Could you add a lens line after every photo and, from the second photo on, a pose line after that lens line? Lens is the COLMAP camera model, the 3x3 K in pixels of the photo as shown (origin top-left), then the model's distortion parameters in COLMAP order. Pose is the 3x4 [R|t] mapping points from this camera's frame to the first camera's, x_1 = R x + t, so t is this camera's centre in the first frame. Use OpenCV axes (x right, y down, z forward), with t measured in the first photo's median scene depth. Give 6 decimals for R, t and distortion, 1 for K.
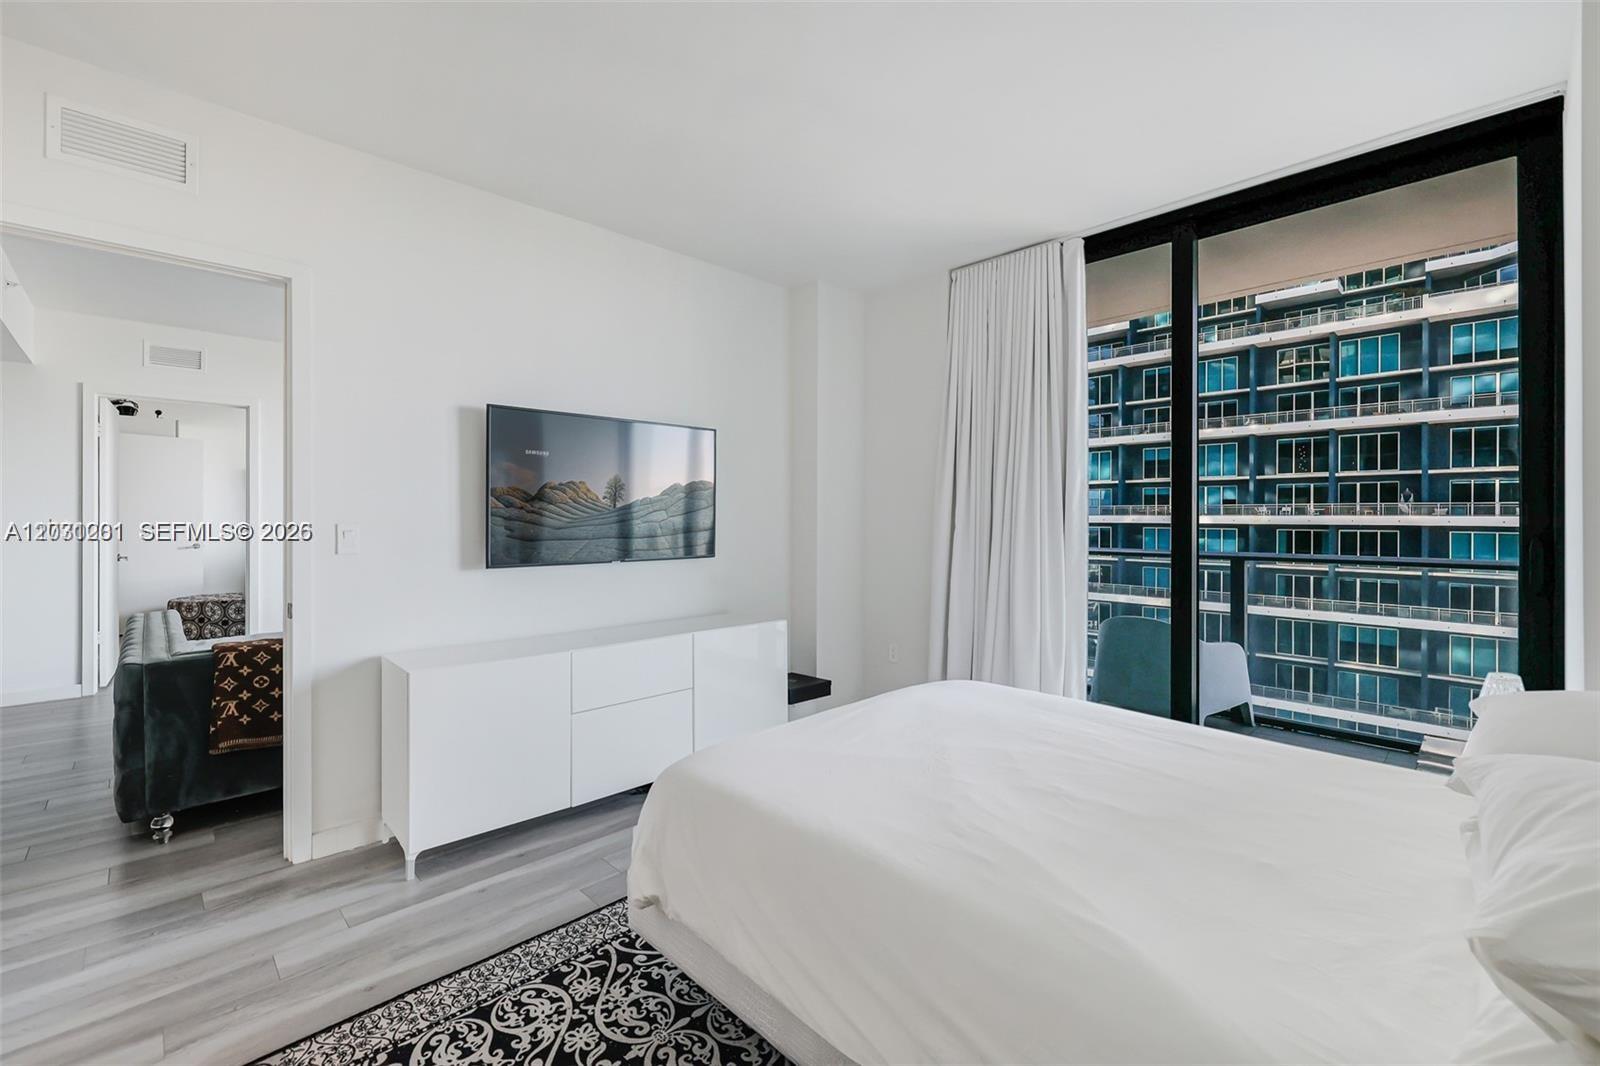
lens RADIAL K [[683.0, 0, 811.0], [0, 683.0, 523.6], [0, 0, 1]] dist [0.003532, 0.000108]
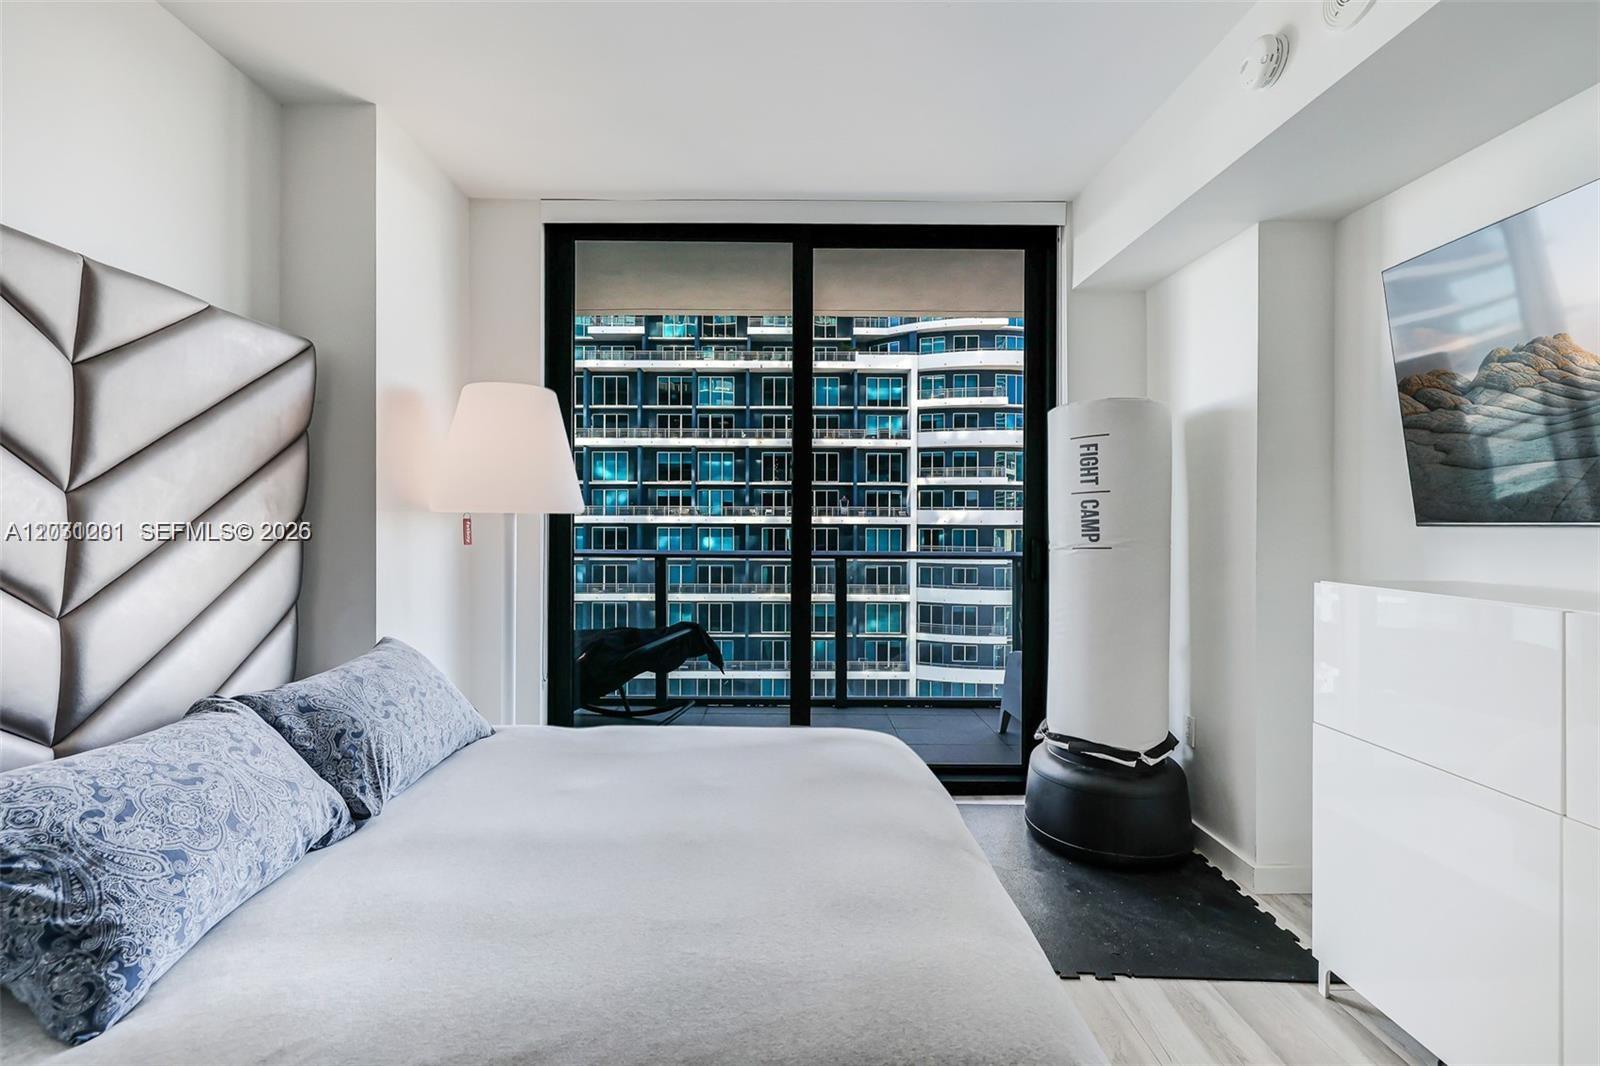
lens RADIAL K [[683.0, 0, 802.4], [0, 683.0, 524.6], [0, 0, 1]] dist [0.003532, 0.000108]
pose [[0.690987, -0.007779, 0.722825, -0.137455], [0.006588, 0.999968, 0.004464, -0.002182], [-0.722837, 0.001678, 0.691016, 0.144199]]
